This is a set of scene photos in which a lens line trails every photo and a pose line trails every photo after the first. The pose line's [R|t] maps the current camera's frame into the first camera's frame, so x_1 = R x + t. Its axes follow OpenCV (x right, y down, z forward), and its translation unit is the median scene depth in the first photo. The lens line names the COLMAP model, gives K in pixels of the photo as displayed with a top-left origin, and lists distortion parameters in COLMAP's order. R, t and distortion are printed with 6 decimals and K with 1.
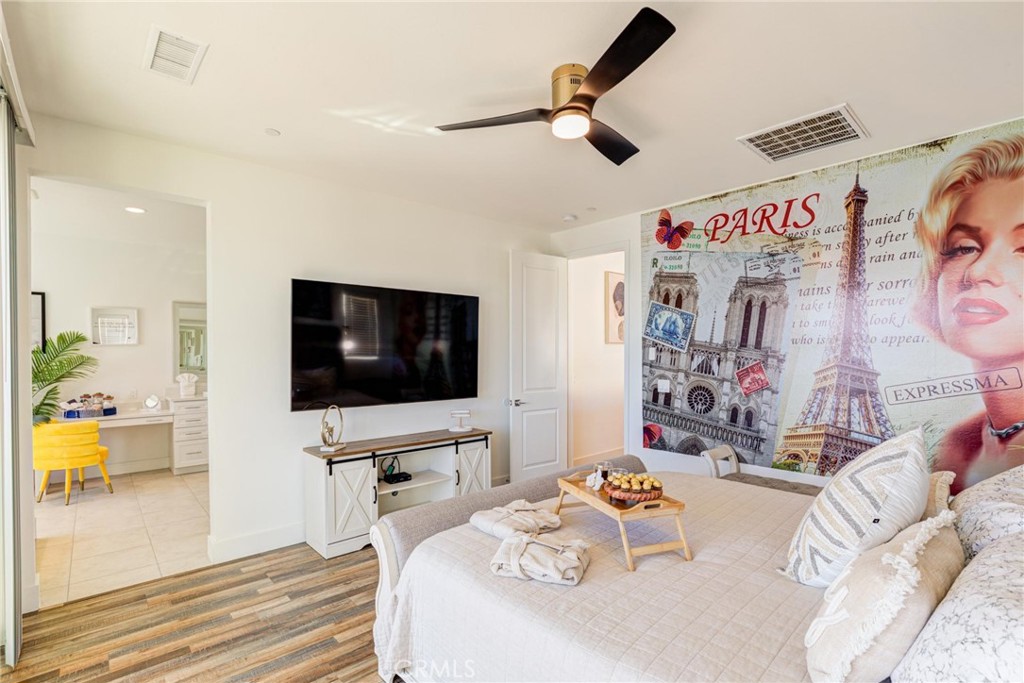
lens RADIAL K [[468.7, 0, 509.5], [0, 468.7, 350.4], [0, 0, 1]] dist [-0.025756, 0.008178]
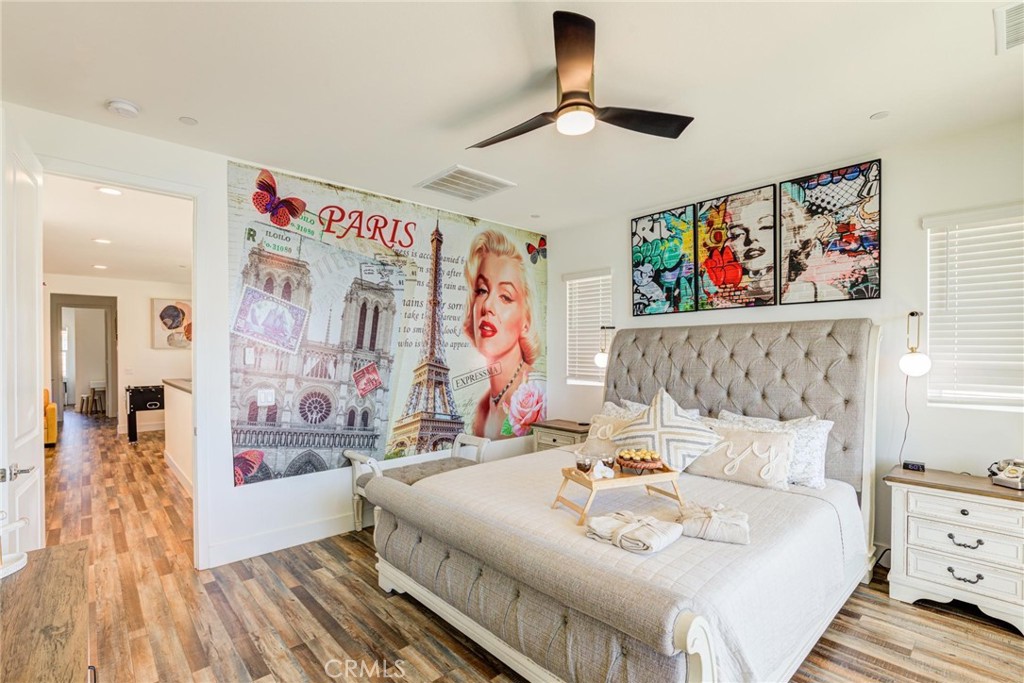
lens RADIAL K [[468.7, 0, 509.5], [0, 468.7, 350.4], [0, 0, 1]] dist [-0.025756, 0.008178]
pose [[-0.004506, 0.004365, 0.999980, -0.499726], [-0.004334, 0.999981, -0.004385, -0.000297], [-0.999980, -0.004354, -0.004487, 0.673161]]
